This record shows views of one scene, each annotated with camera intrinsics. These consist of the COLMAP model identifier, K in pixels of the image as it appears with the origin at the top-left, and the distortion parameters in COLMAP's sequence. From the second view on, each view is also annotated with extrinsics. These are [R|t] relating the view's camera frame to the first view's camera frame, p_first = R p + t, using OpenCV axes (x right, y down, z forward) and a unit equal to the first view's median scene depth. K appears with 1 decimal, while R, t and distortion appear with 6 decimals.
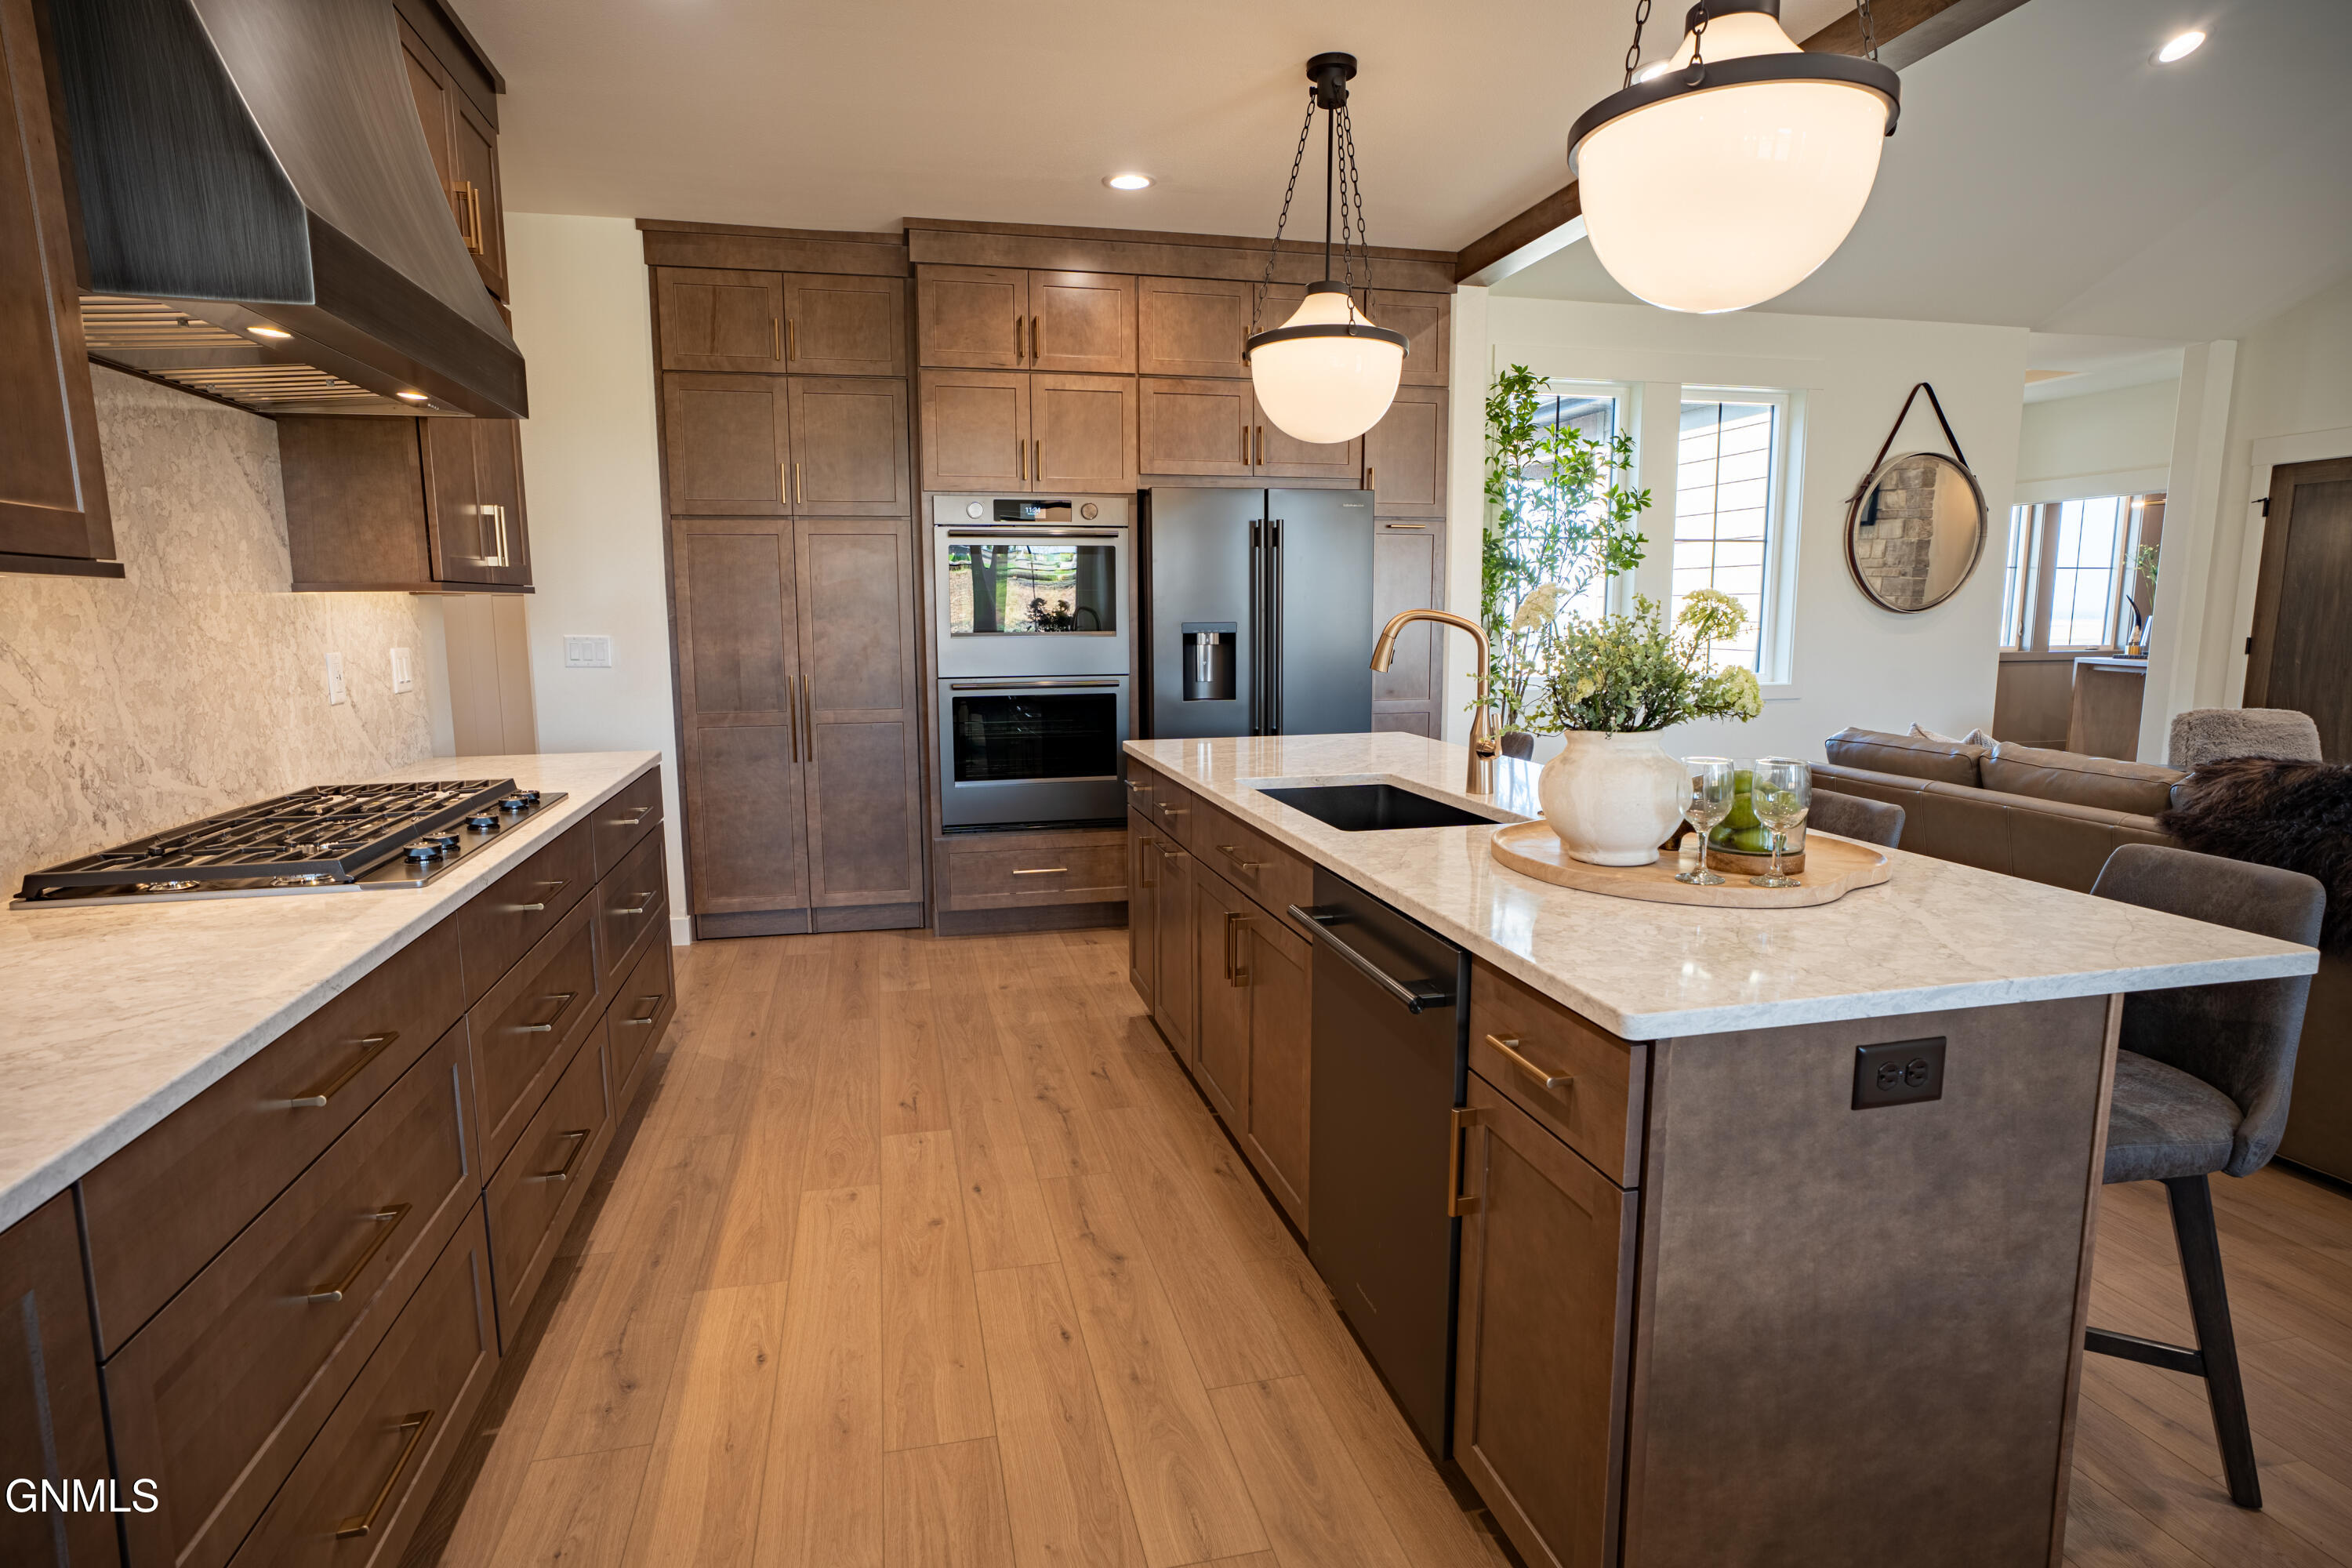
lens RADIAL K [[1195.6, 0, 1176.0], [0, 1195.6, 784.0], [0, 0, 1]] dist [0.001077, 0.000602]
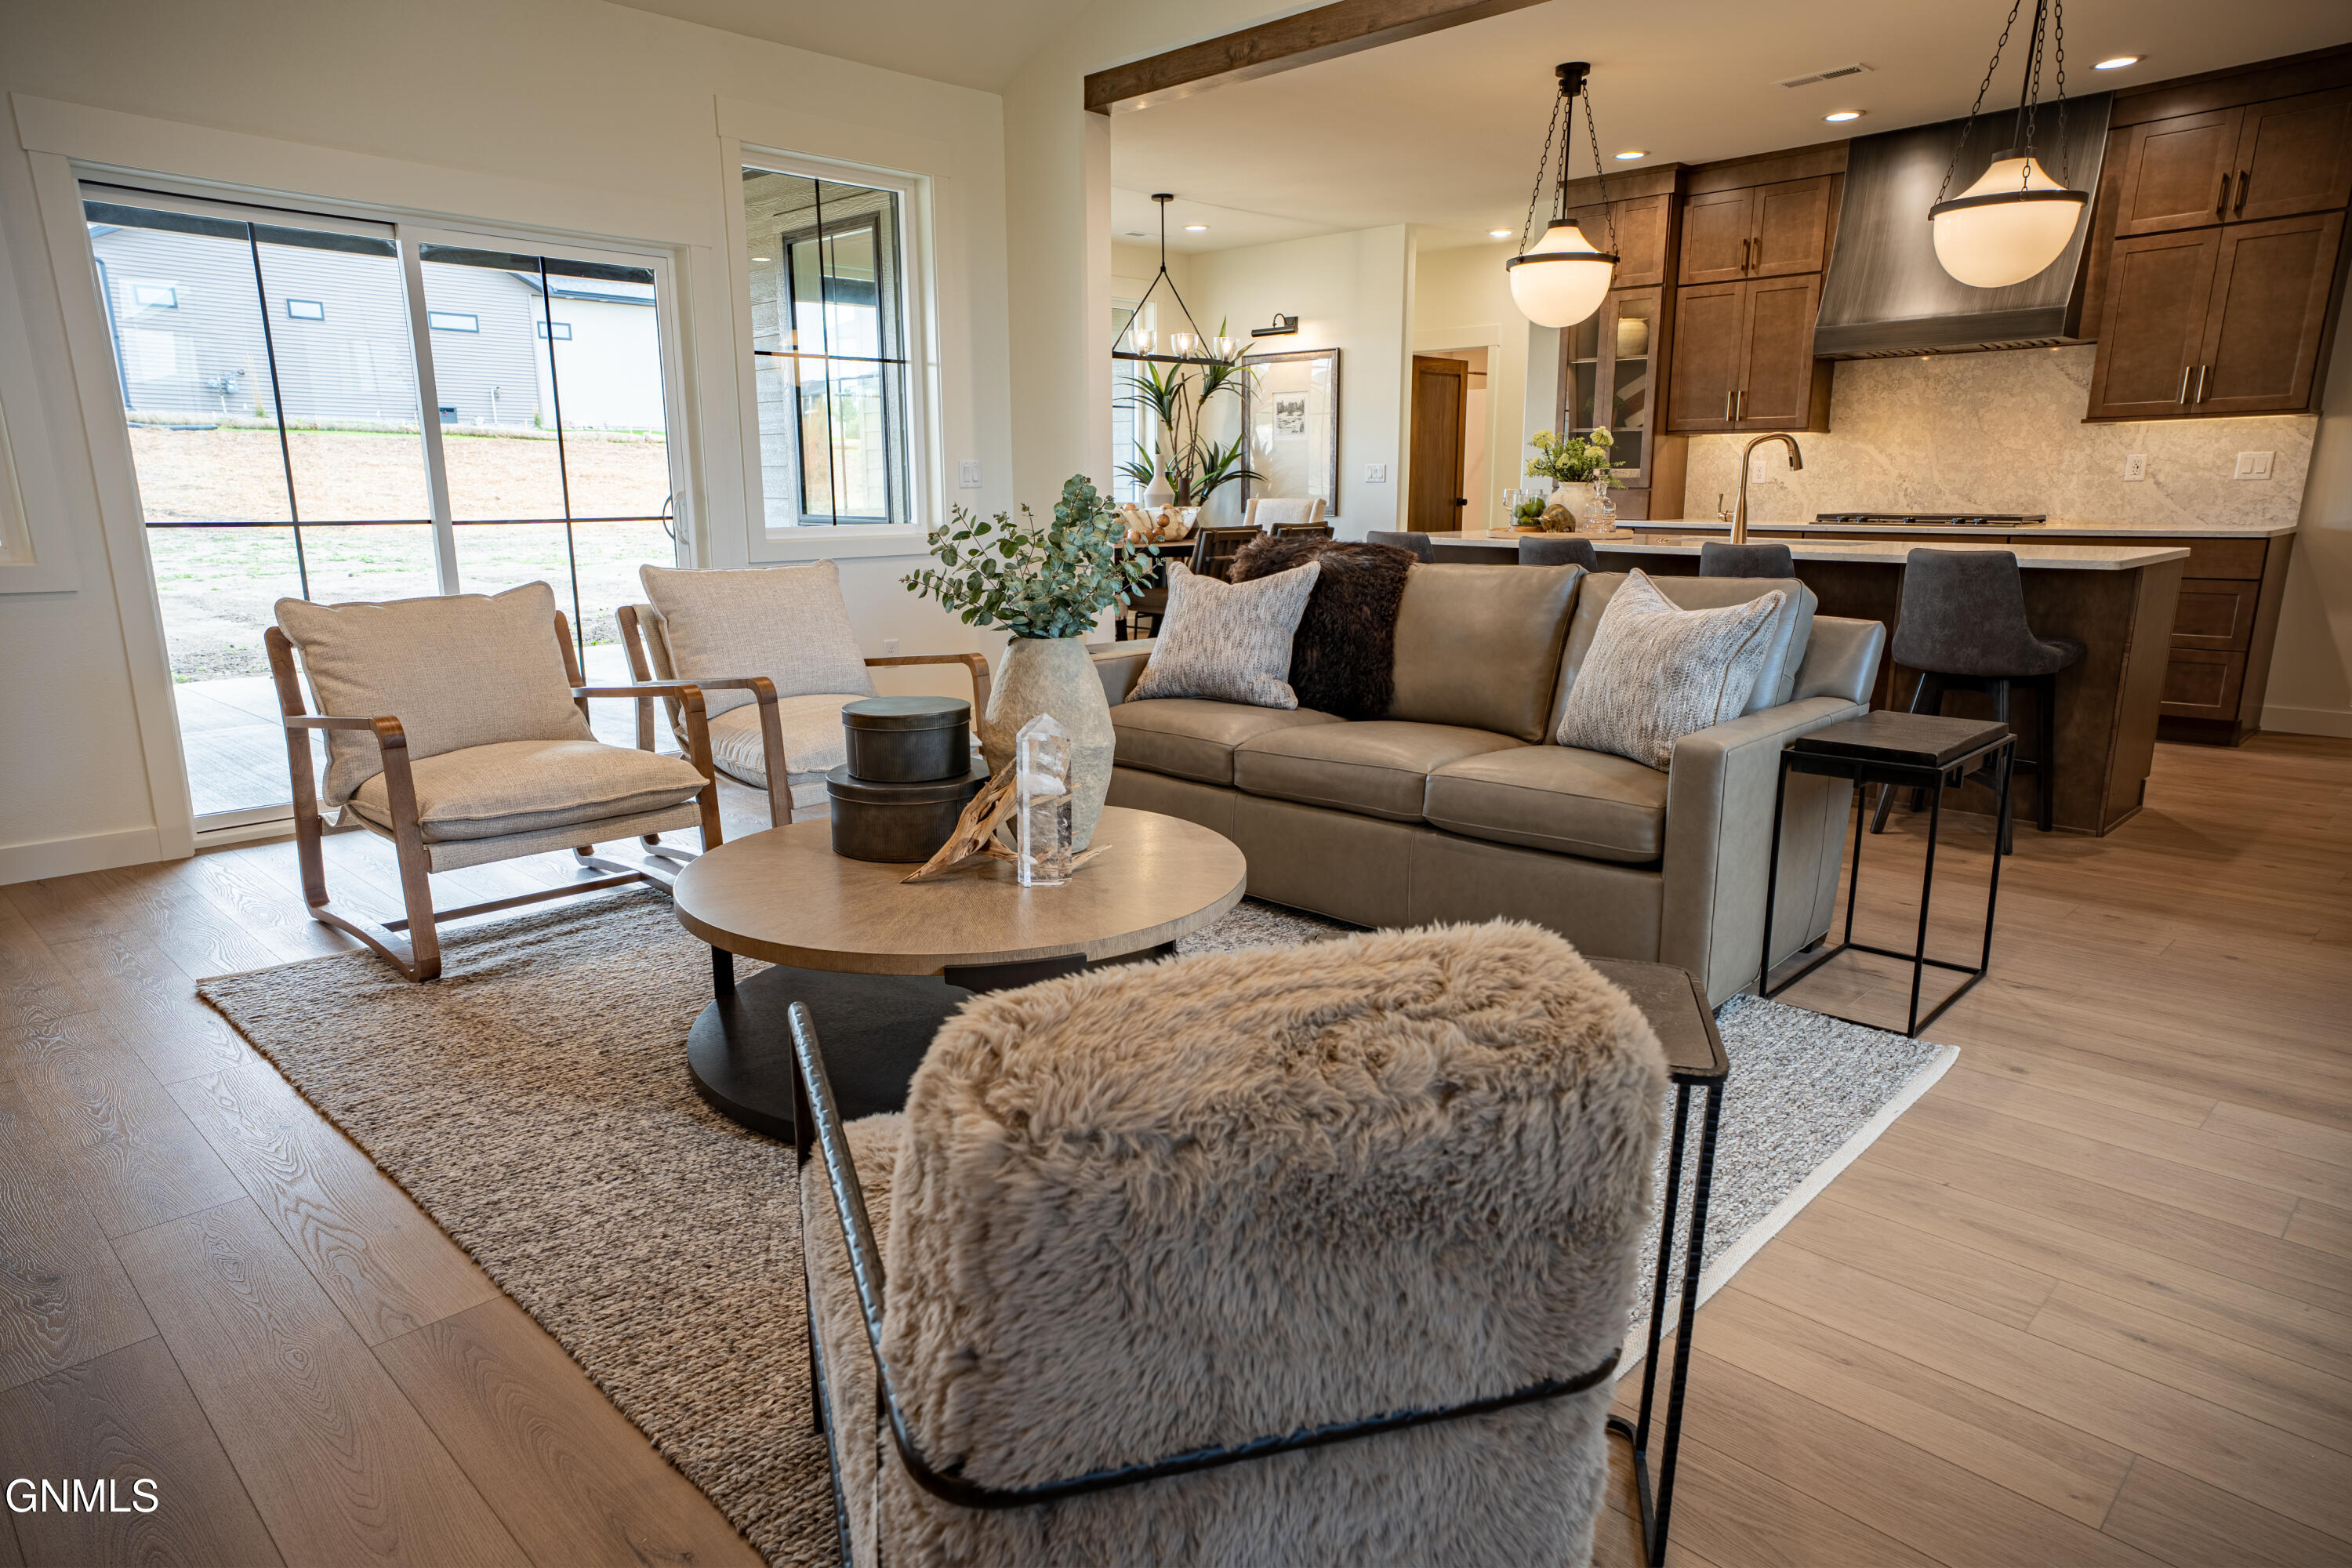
lens RADIAL K [[1416.5, 0, 1176.0], [0, 1416.5, 784.0], [0, 0, 1]] dist [-0.005952, 0.057561]
pose [[-0.850929, 0.117114, -0.512058, 2.580813], [-0.070499, 0.940547, 0.332267, -0.366375], [0.520528, 0.318835, -0.792083, 2.994156]]
